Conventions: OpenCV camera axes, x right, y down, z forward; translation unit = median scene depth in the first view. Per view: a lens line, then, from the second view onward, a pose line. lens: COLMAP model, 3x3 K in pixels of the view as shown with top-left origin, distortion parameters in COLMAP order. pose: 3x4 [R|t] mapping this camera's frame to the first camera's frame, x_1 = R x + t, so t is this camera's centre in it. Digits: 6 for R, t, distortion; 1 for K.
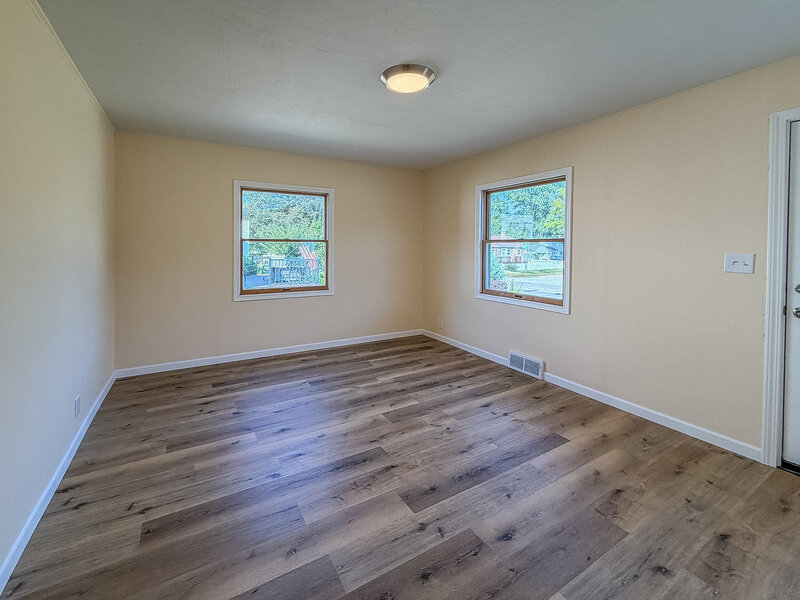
lens RADIAL K [[331.9, 0, 404.5], [0, 331.9, 299.5], [0, 0, 1]] dist [0.000257, -0.000060]
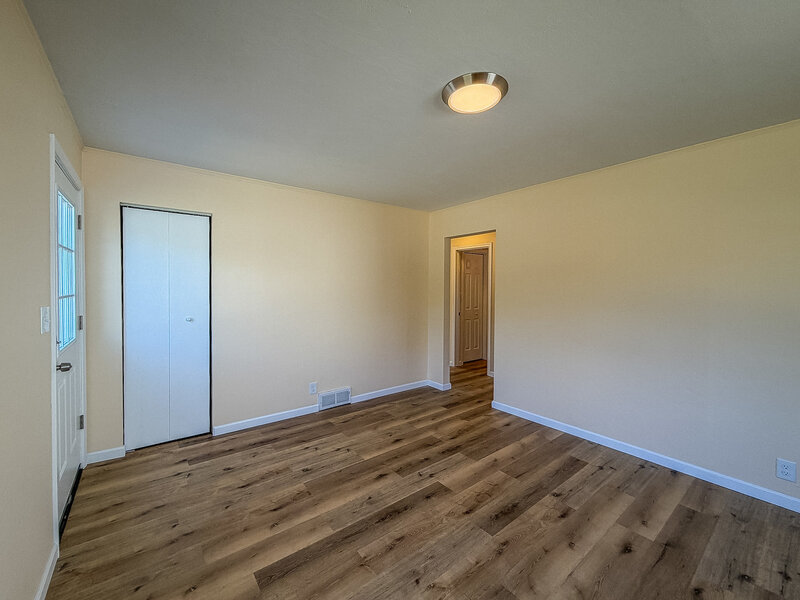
lens RADIAL K [[331.9, 0, 403.8], [0, 331.9, 296.1], [0, 0, 1]] dist [0.000257, -0.000060]
pose [[-0.994851, -0.006562, -0.101134, 0.310415], [-0.025408, 0.982180, 0.186217, -0.418075], [0.098110, 0.187828, -0.977290, 2.078517]]
